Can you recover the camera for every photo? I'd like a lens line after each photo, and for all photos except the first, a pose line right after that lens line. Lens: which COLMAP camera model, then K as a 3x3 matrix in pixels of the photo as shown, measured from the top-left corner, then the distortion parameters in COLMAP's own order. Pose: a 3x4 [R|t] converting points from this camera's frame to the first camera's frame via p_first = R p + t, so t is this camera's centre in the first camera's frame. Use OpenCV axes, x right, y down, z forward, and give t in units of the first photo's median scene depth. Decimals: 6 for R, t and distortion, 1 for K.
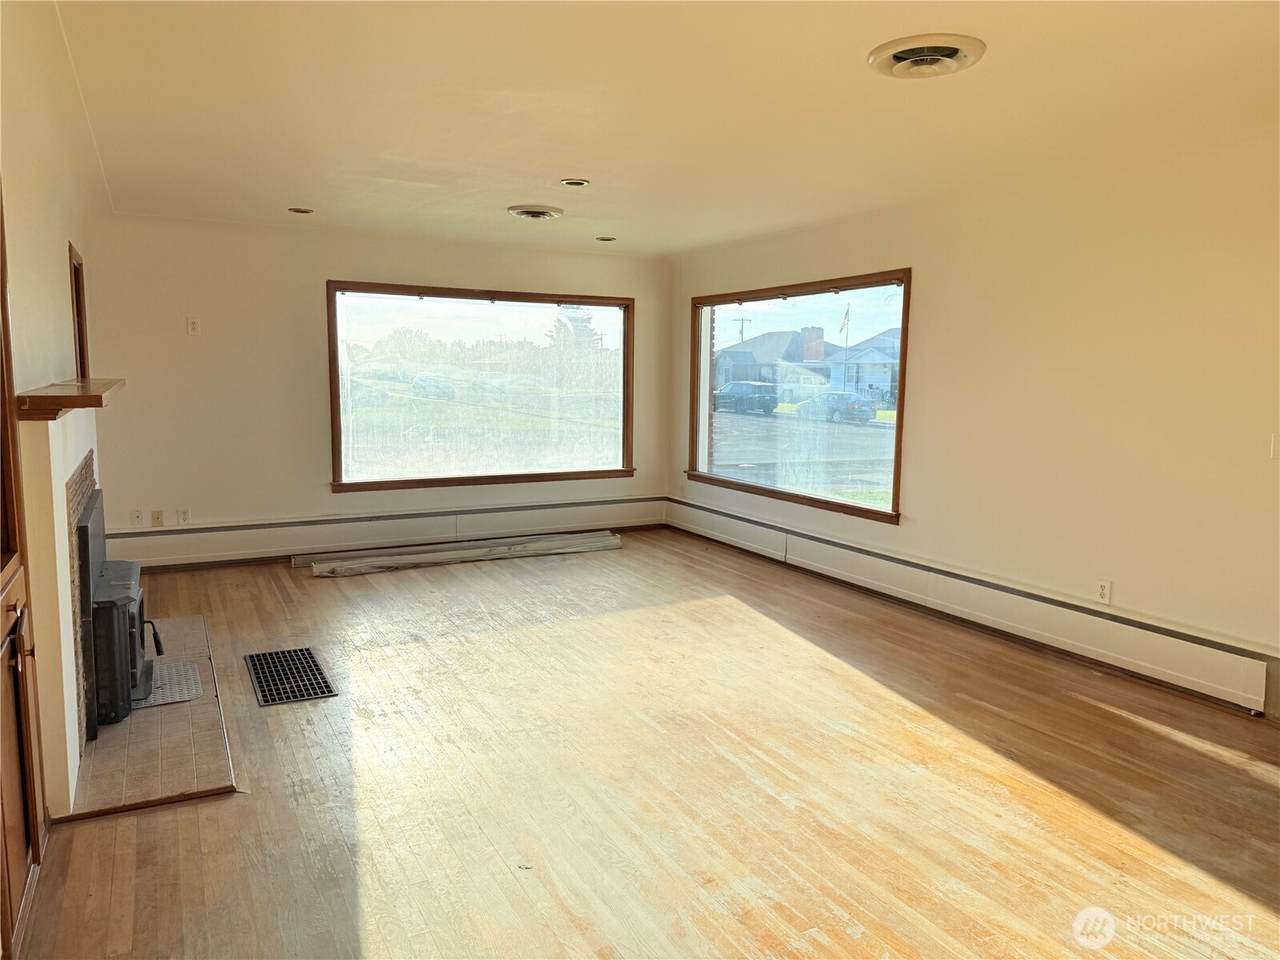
lens RADIAL K [[897.8, 0, 642.1], [0, 897.8, 484.0], [0, 0, 1]] dist [0.100859, -0.124738]
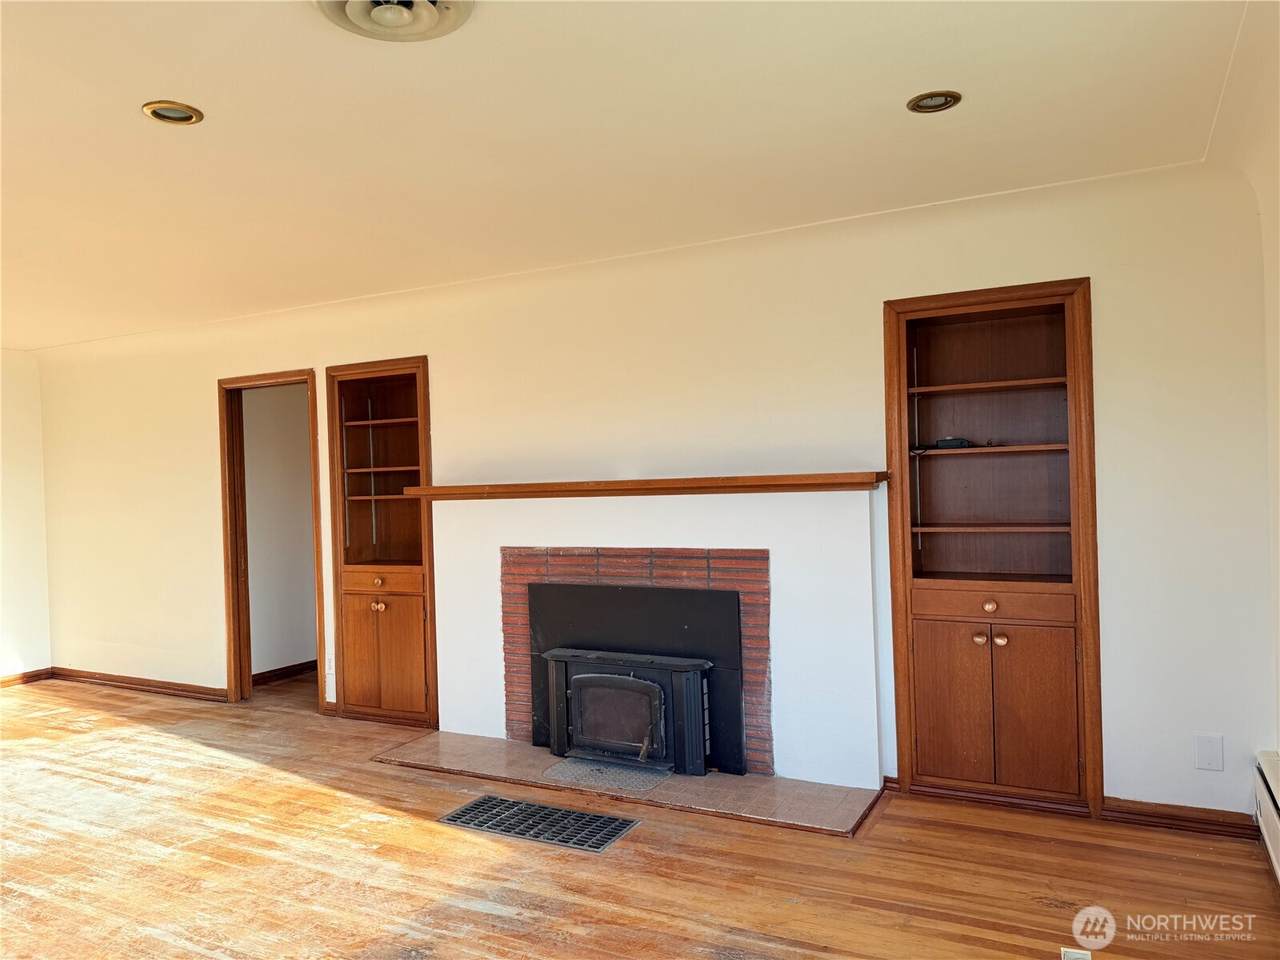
lens RADIAL K [[897.8, 0, 642.1], [0, 897.8, 484.0], [0, 0, 1]] dist [0.100859, -0.124738]
pose [[-0.831045, 0.013244, -0.556048, -0.005280], [-0.054027, 0.993067, 0.104400, -0.242627], [0.553575, 0.116802, -0.824568, 2.121988]]
